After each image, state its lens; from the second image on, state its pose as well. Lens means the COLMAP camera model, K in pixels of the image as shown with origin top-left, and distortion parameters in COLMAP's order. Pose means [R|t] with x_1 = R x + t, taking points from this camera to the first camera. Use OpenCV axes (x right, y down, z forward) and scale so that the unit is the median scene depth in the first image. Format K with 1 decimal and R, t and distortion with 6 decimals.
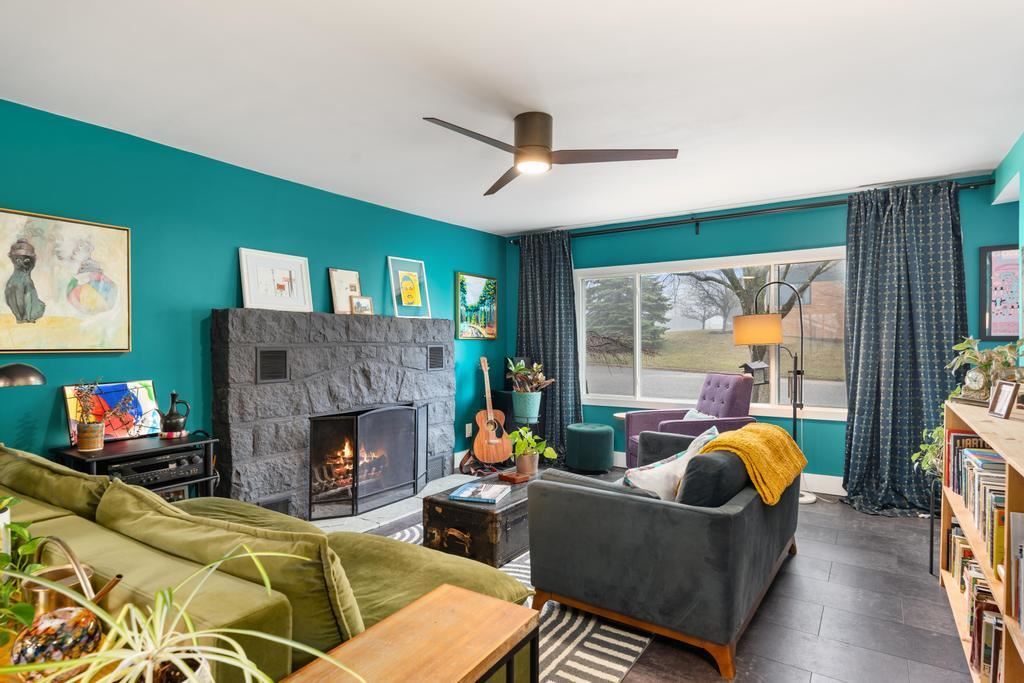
lens RADIAL K [[554.7, 0, 509.6], [0, 554.7, 342.3], [0, 0, 1]] dist [0.002656, -0.000572]
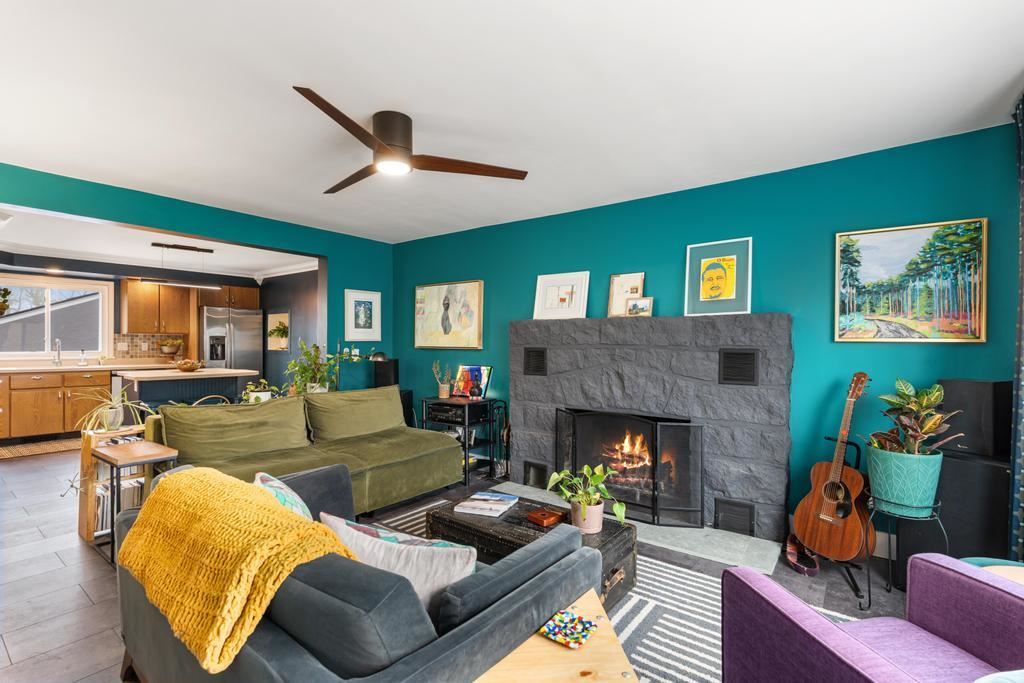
lens RADIAL K [[475.0, 0, 513.0], [0, 475.0, 343.5], [0, 0, 1]] dist [0.001592, 0.000675]
pose [[-0.061232, 0.003510, -0.998117, 0.629475], [-0.003628, 0.999986, 0.003739, -0.005368], [0.998117, 0.003850, -0.061218, 0.907343]]
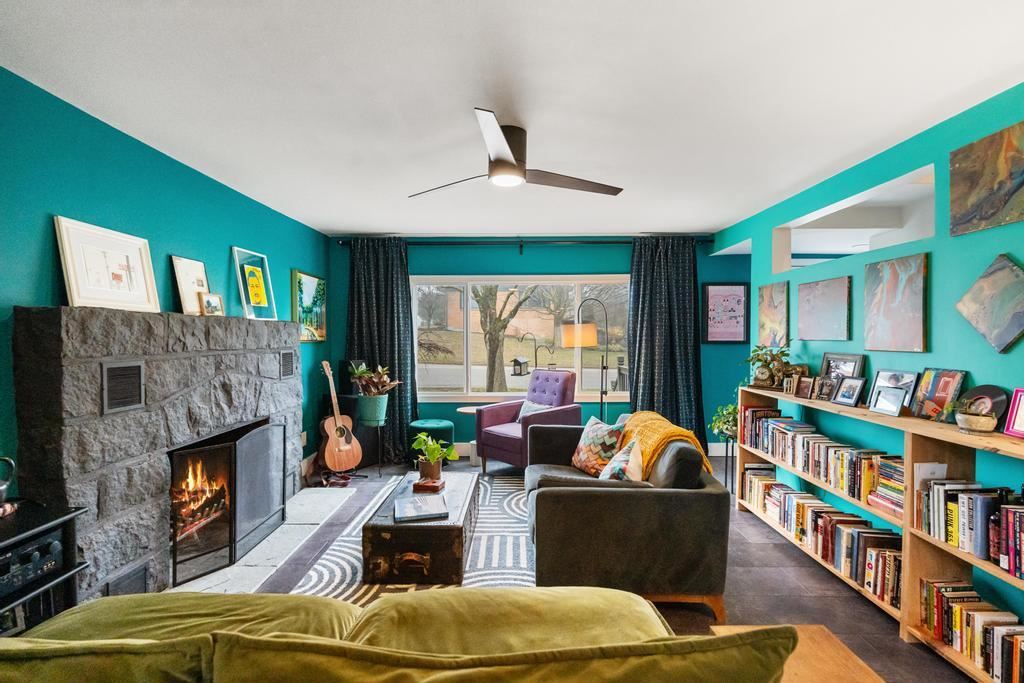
lens RADIAL K [[475.0, 0, 513.2], [0, 475.0, 343.6], [0, 0, 1]] dist [0.001592, 0.000675]
pose [[0.835474, -0.007637, 0.549478, -0.306515], [-0.000562, 0.999891, 0.014751, -0.021414], [-0.549530, -0.012633, 0.835378, 0.188364]]
